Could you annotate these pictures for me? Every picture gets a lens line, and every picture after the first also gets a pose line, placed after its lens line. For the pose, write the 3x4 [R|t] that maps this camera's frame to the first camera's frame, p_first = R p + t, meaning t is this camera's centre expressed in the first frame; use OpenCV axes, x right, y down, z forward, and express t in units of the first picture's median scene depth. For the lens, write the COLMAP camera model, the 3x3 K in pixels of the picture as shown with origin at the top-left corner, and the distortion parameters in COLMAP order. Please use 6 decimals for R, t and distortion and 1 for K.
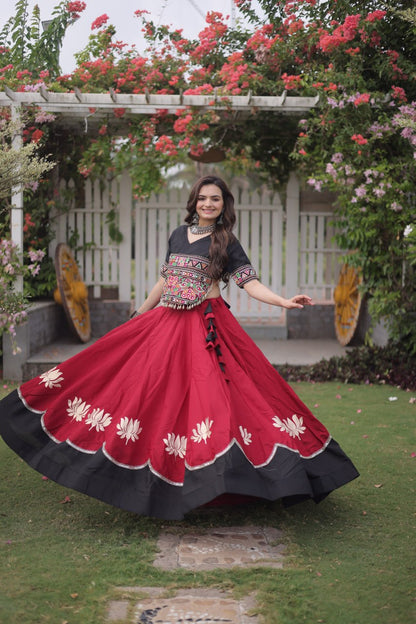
lens RADIAL K [[888.7, 0, 223.2], [0, 888.7, 305.3], [0, 0, 1]] dist [0.025677, 0.023895]
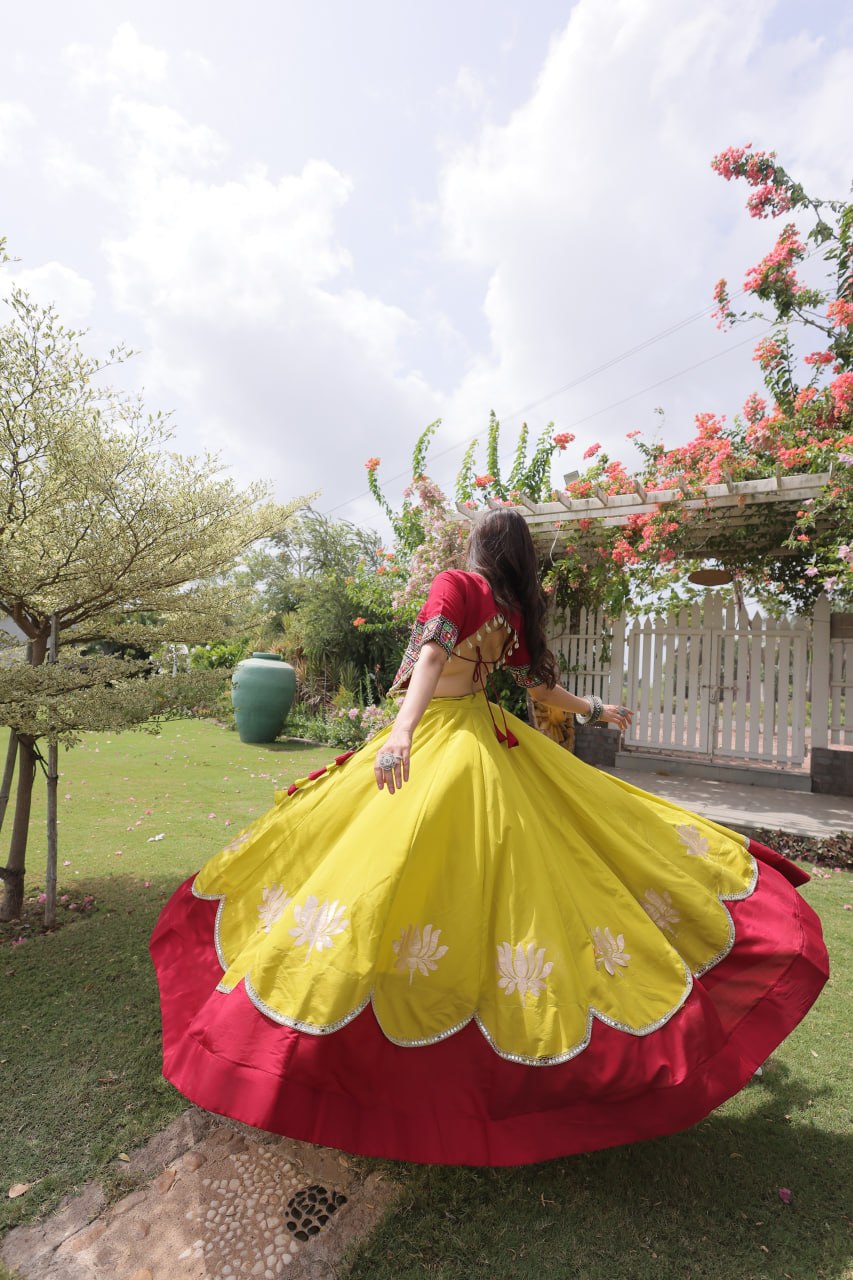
lens RADIAL K [[596.3, 0, 430.3], [0, 596.3, 644.1], [0, 0, 1]] dist [-0.001317, -0.000467]
pose [[0.837838, 0.006658, -0.545878, 0.096140], [-0.083511, 0.989720, -0.116104, -0.004542], [0.539493, 0.142863, 0.829782, 0.423294]]
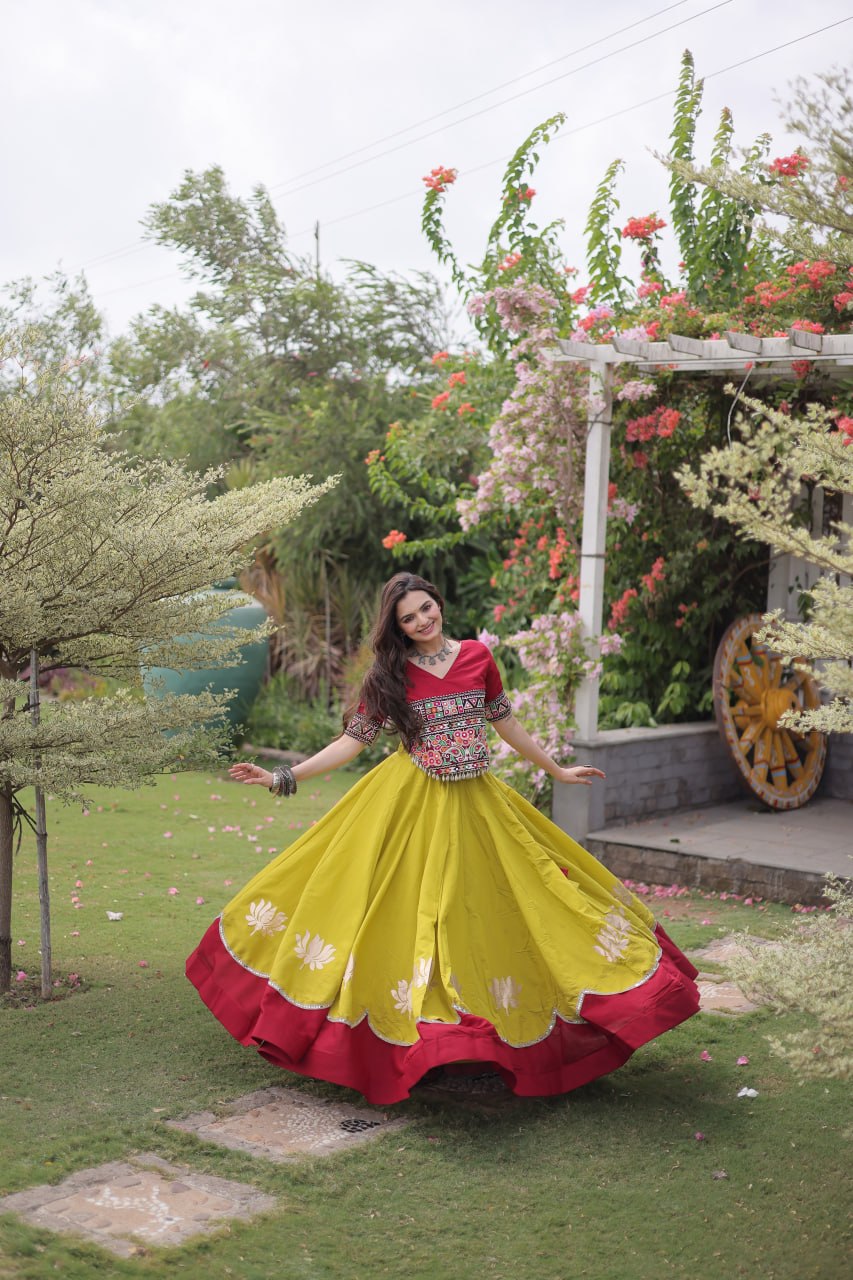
lens RADIAL K [[1821.4, 0, 448.1], [0, 1821.4, 640.6], [0, 0, 1]] dist [0.038819, -0.051762]
pose [[0.780062, 0.056360, -0.623159, 0.400935], [-0.065976, 0.997792, 0.007654, -0.058933], [0.622214, 0.035143, 0.782058, 0.068656]]
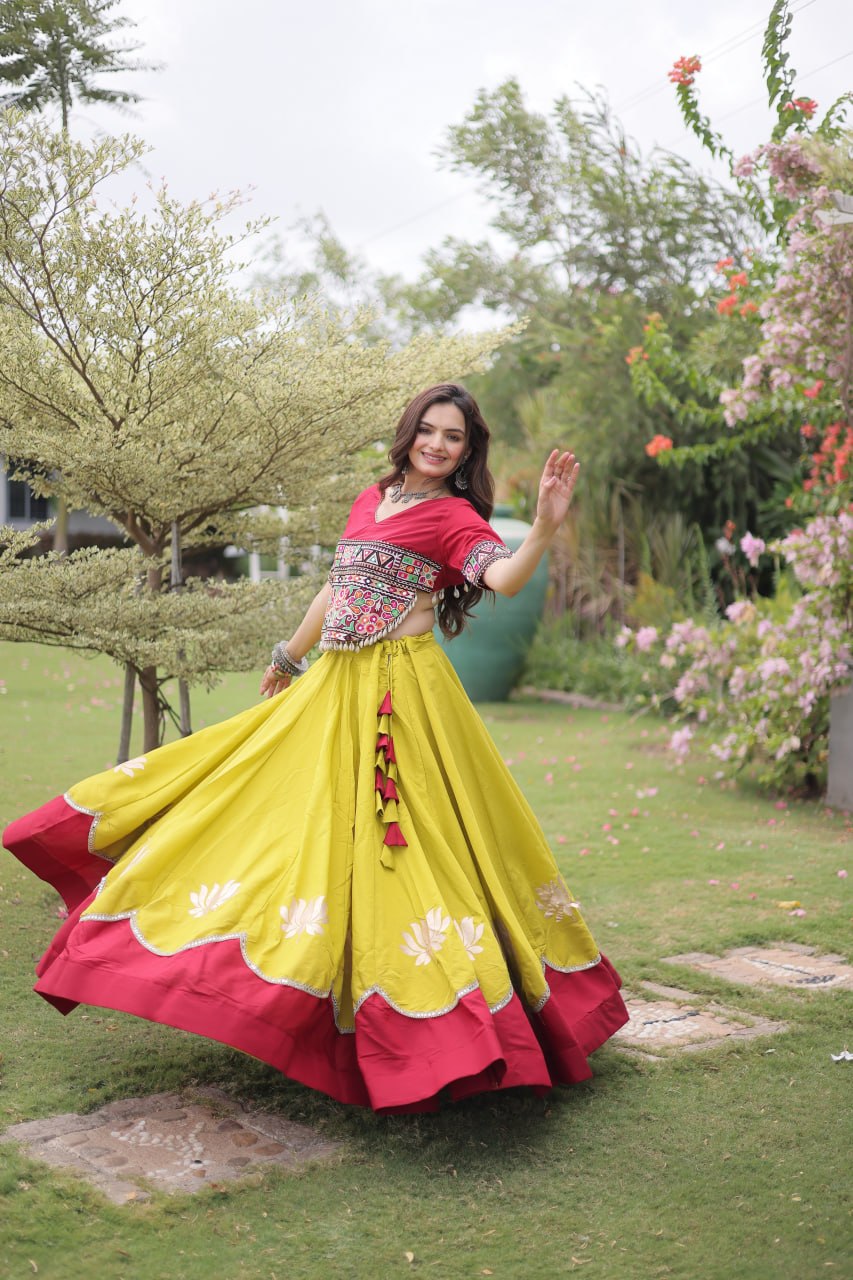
lens RADIAL K [[1821.4, 0, 448.1], [0, 1821.4, 640.6], [0, 0, 1]] dist [0.038819, -0.051762]
pose [[0.636644, 0.062411, -0.768628, 0.375058], [-0.063556, 0.997575, 0.028358, -0.019146], [0.768534, 0.030797, 0.639067, 0.208298]]
